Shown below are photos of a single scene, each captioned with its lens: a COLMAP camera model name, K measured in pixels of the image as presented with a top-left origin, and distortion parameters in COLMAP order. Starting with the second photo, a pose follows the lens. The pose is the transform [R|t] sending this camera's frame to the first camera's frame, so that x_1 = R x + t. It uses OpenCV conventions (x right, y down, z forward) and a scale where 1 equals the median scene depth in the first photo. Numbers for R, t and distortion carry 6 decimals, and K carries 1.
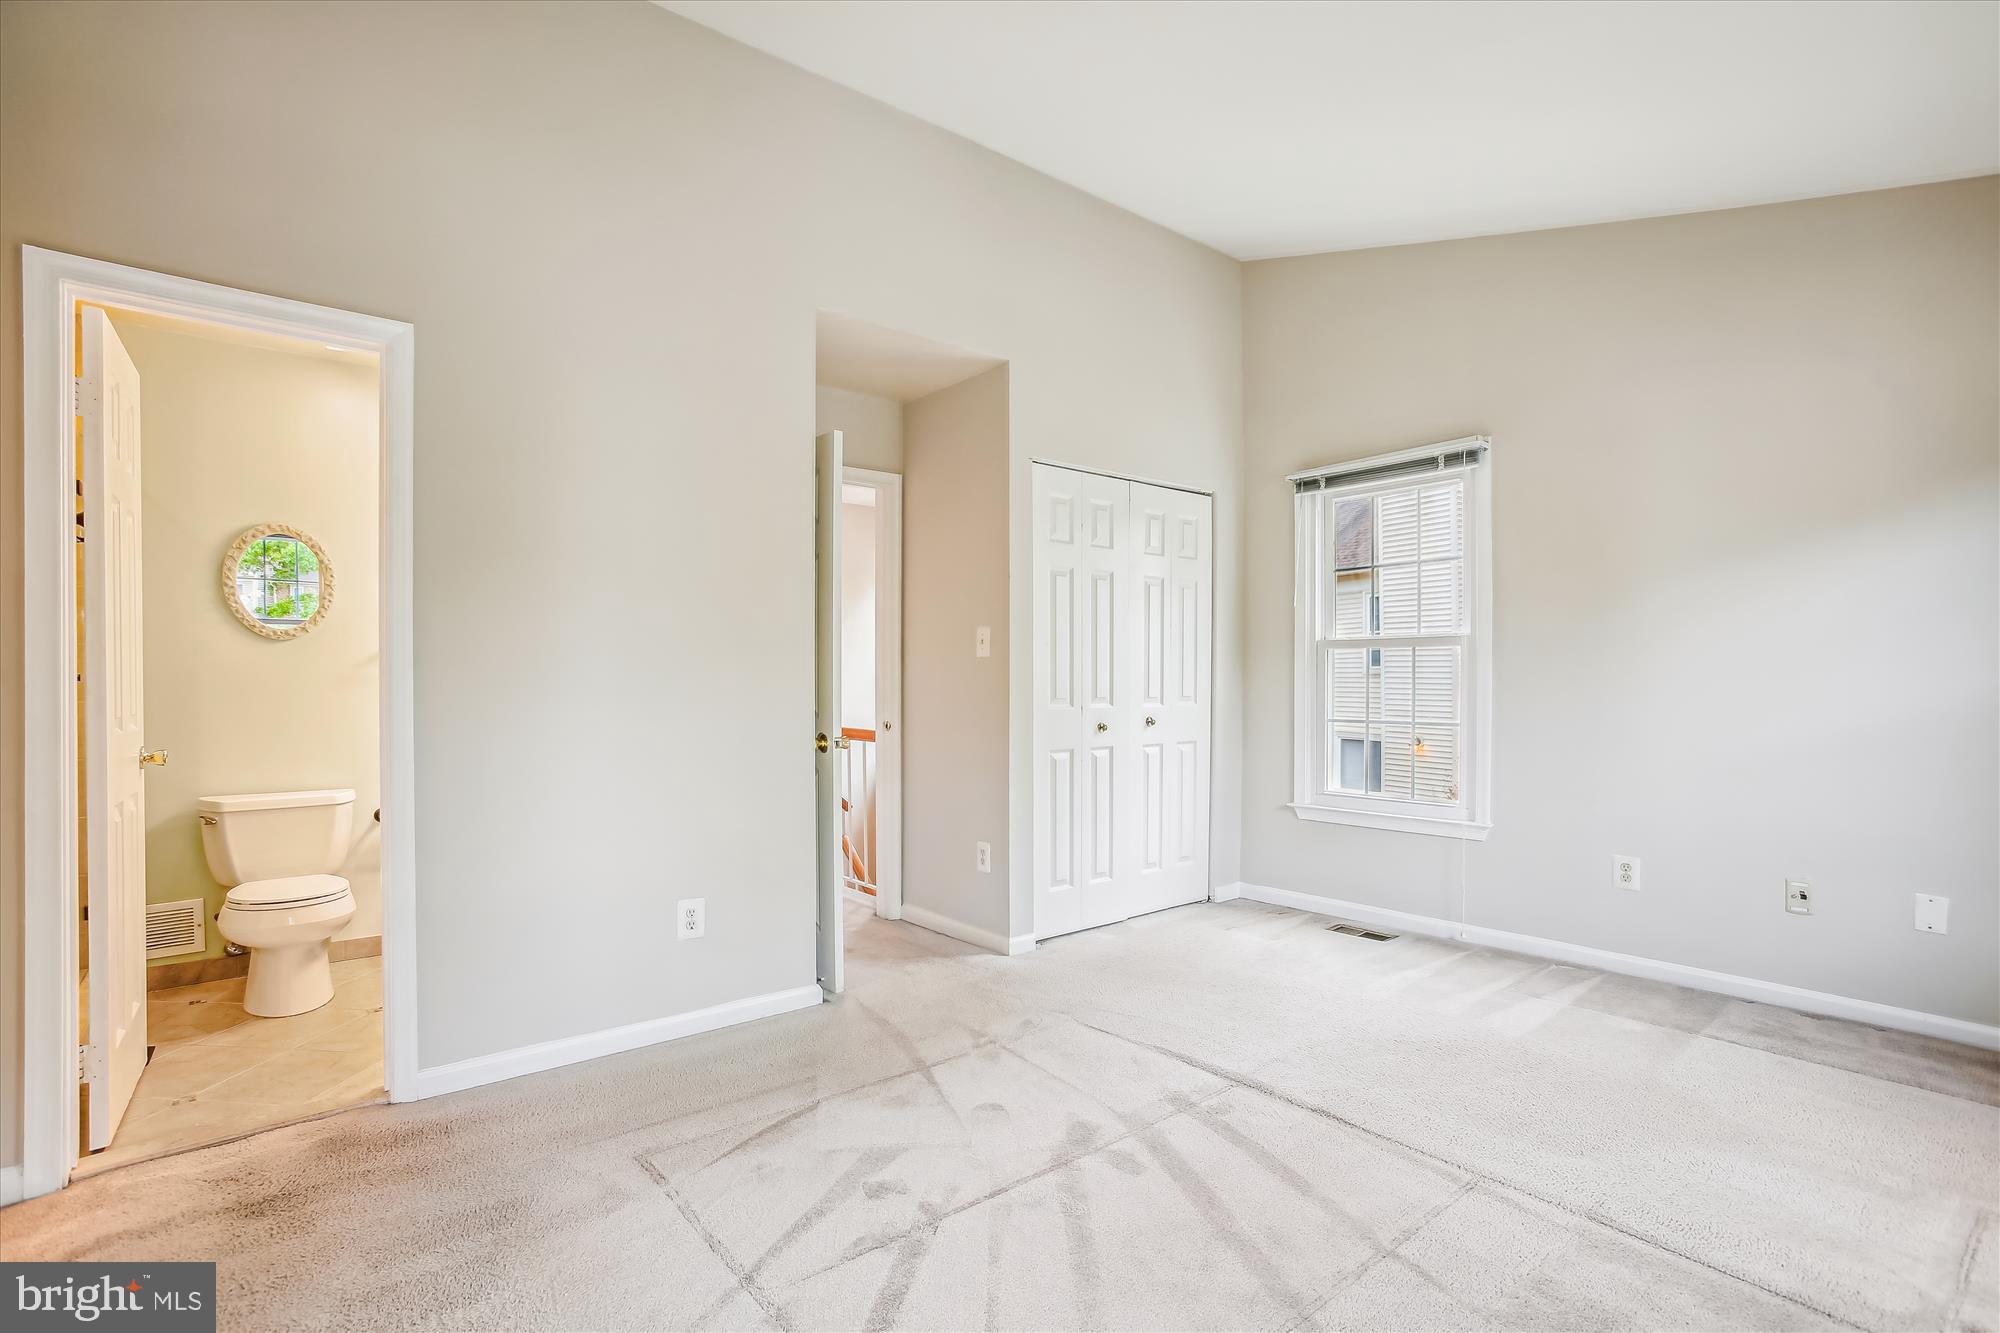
lens RADIAL K [[938.4, 0, 995.9], [0, 938.4, 685.7], [0, 0, 1]] dist [-0.039338, 0.015352]
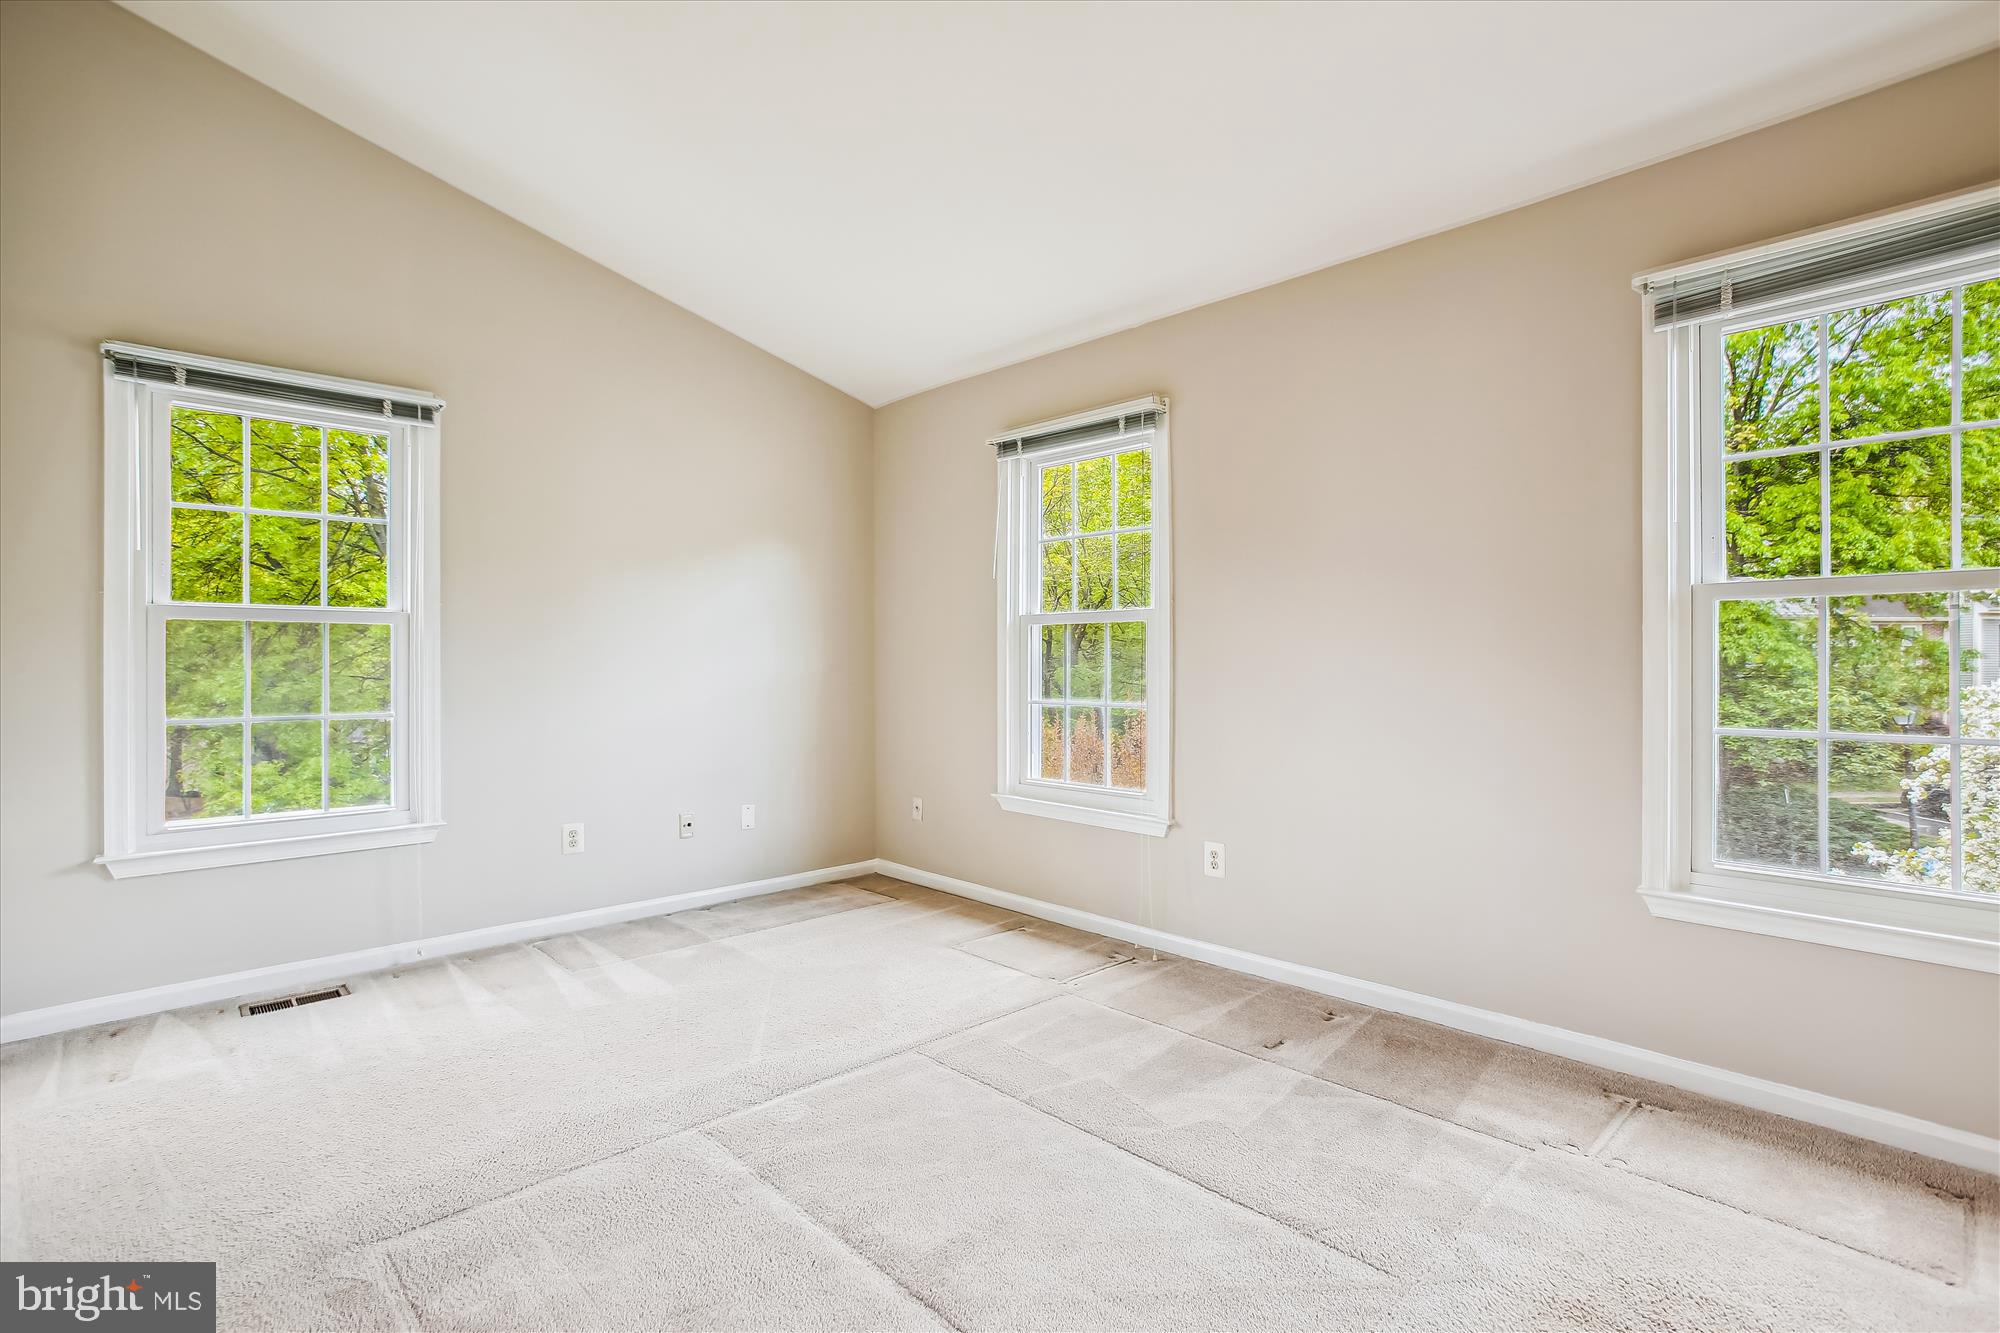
lens RADIAL K [[938.4, 0, 1000.6], [0, 938.4, 658.8], [0, 0, 1]] dist [-0.039338, 0.015352]
pose [[-0.071910, 0.007694, 0.997381, -0.456414], [0.012135, 0.999903, -0.006838, 0.002413], [-0.997337, 0.011612, -0.071997, 0.567756]]
